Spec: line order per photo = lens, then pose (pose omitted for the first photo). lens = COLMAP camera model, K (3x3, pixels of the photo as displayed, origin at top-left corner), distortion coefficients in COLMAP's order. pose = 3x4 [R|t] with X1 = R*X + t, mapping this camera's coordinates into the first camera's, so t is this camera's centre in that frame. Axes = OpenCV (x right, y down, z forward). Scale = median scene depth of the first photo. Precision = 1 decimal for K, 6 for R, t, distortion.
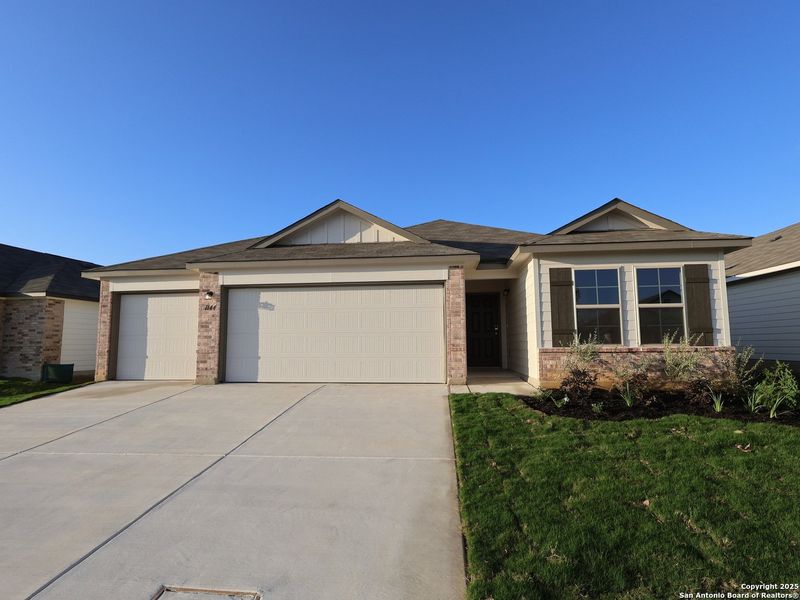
lens RADIAL K [[419.1, 0, 404.4], [0, 419.1, 303.0], [0, 0, 1]] dist [-0.002263, 0.002035]
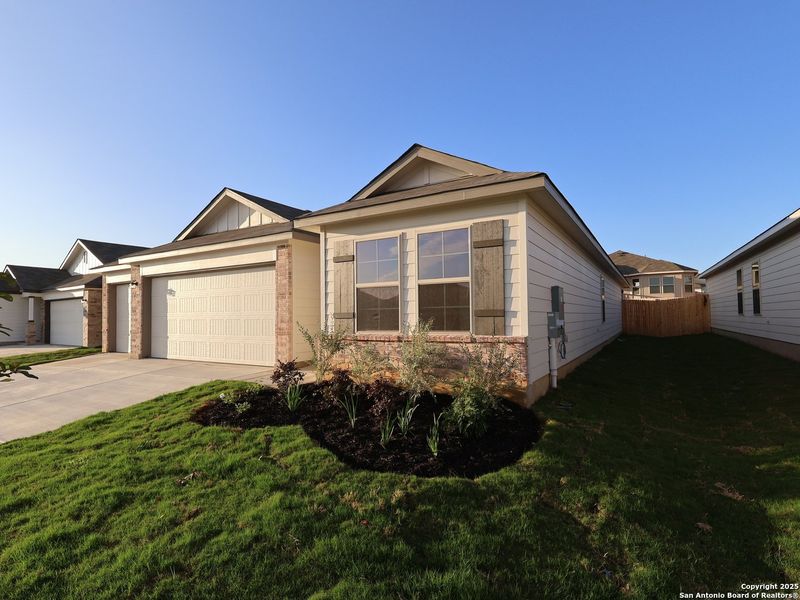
lens RADIAL K [[419.1, 0, 401.8], [0, 419.1, 301.9], [0, 0, 1]] dist [-0.002263, 0.002035]
pose [[0.904201, -0.017837, -0.426734, 0.744652], [0.045748, 0.997424, 0.055243, -0.001073], [0.424650, -0.069473, 0.902688, 0.242971]]
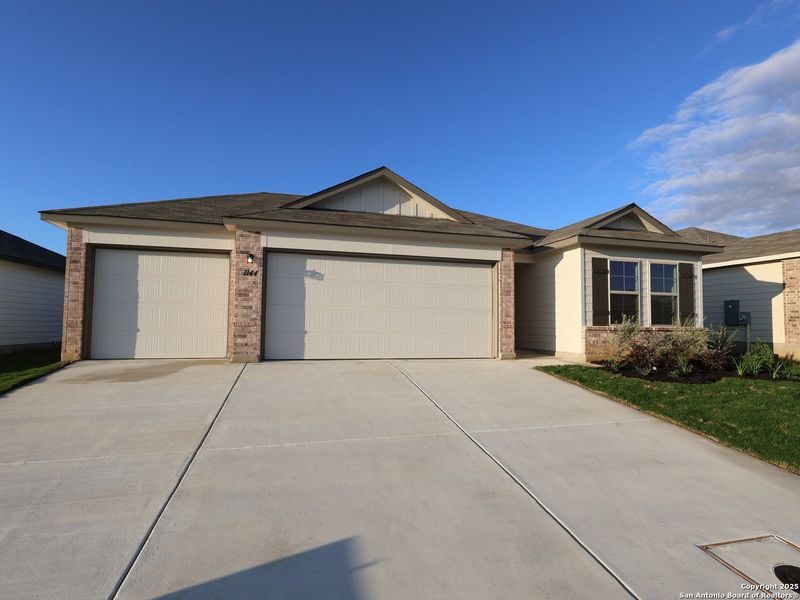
lens RADIAL K [[419.1, 0, 404.5], [0, 419.1, 301.3], [0, 0, 1]] dist [-0.002263, 0.002035]
pose [[0.931590, 0.037963, 0.361524, -0.484406], [-0.054172, 0.997925, 0.034802, 0.022378], [-0.359452, -0.052006, 0.931713, 0.095174]]
